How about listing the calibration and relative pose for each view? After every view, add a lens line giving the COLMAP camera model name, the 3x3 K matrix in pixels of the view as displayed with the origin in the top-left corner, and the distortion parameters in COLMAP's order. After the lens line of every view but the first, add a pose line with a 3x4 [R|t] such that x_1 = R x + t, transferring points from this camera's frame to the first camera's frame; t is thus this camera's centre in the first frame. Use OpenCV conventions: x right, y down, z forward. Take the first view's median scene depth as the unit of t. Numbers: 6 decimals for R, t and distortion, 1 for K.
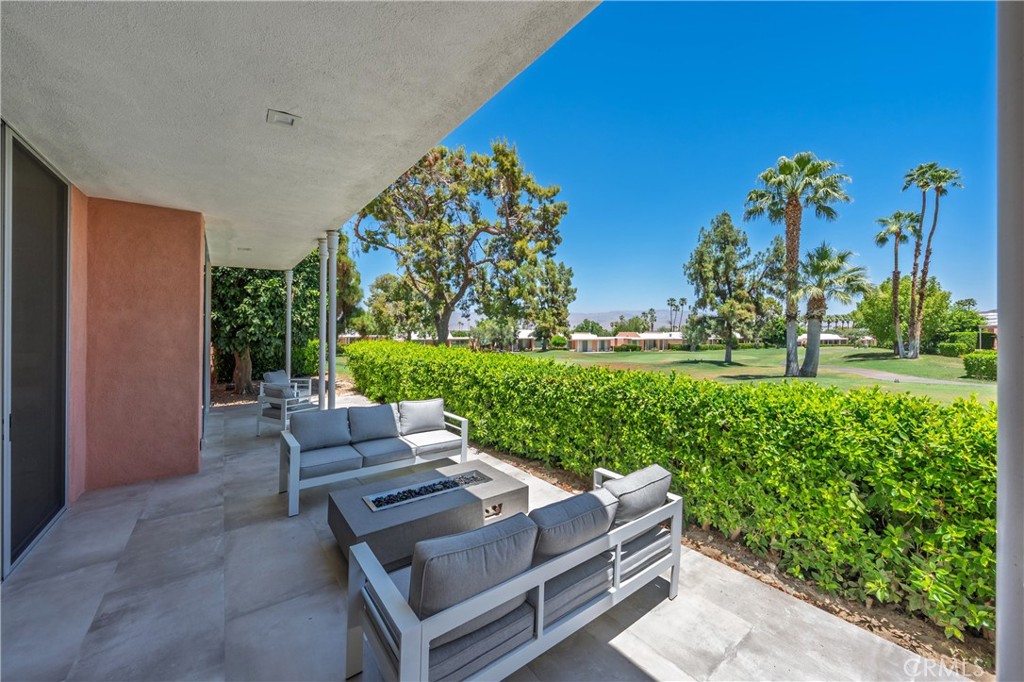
lens RADIAL K [[388.7, 0, 507.8], [0, 388.7, 331.3], [0, 0, 1]] dist [-0.002617, -0.000182]
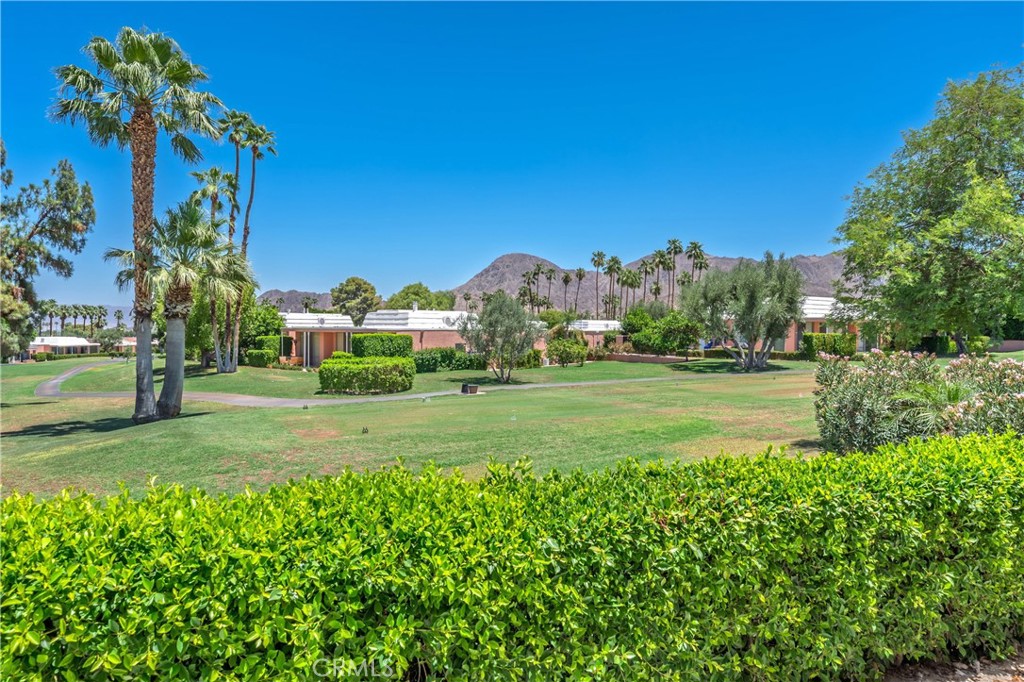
lens RADIAL K [[692.7, 0, 512.5], [0, 692.7, 337.9], [0, 0, 1]] dist [0.001973, 0.007800]
pose [[0.247753, -0.009963, 0.968772, -0.096140], [-0.001930, 0.999940, 0.010777, -0.010234], [-0.968821, -0.004540, 0.247719, 0.154535]]
